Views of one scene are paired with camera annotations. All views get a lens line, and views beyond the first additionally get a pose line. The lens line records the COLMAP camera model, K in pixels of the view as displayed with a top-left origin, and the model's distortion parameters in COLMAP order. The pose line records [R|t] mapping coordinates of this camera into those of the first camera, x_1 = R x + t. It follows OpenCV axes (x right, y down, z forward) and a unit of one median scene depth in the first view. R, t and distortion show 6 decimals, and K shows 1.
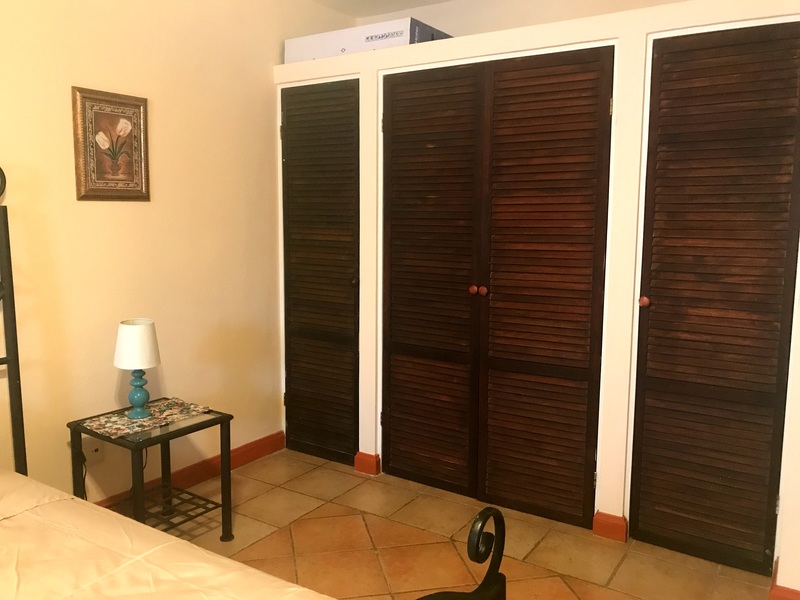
lens RADIAL K [[661.3, 0, 404.2], [0, 661.3, 295.8], [0, 0, 1]] dist [0.026171, -0.038875]
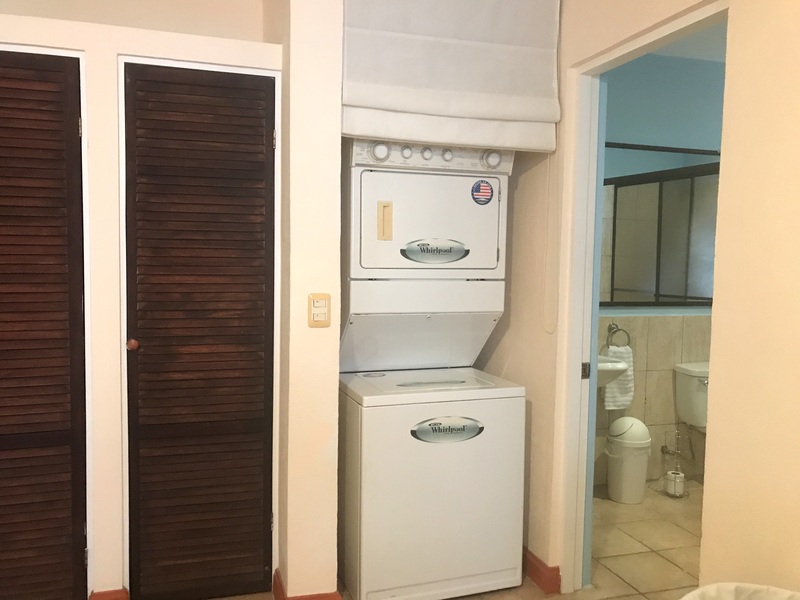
lens RADIAL K [[661.3, 0, 399.5], [0, 661.3, 300.2], [0, 0, 1]] dist [0.026171, -0.038875]
pose [[0.637070, -0.051298, 0.769097, -0.107397], [0.079594, 0.996827, 0.000556, -0.024197], [-0.766685, 0.060861, 0.639132, 0.131377]]
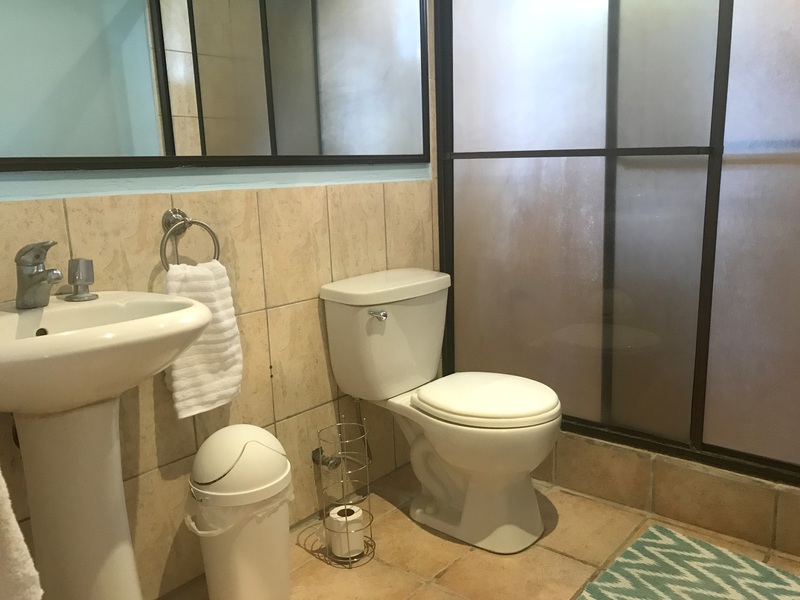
lens RADIAL K [[661.3, 0, 404.4], [0, 661.3, 296.2], [0, 0, 1]] dist [0.026171, -0.038875]
pose [[0.141409, -0.204220, 0.968658, 0.775675], [0.153333, 0.971200, 0.182371, 0.066836], [-0.978004, 0.122739, 0.168650, 0.420835]]
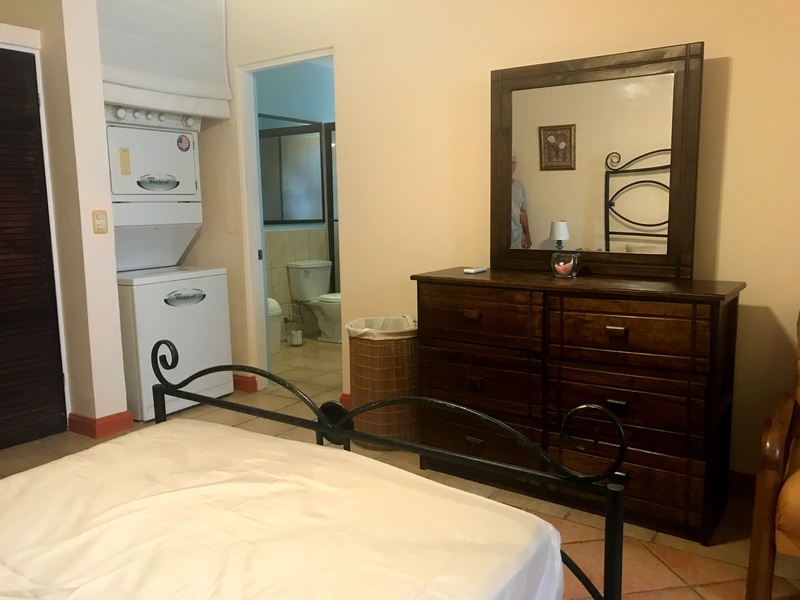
lens RADIAL K [[661.3, 0, 405.4], [0, 661.3, 296.7], [0, 0, 1]] dist [0.026171, -0.038875]
pose [[0.022073, -0.143157, 0.989454, -0.826707], [0.138616, 0.980574, 0.138780, 0.030386], [-0.990100, 0.134091, 0.041488, 0.149214]]
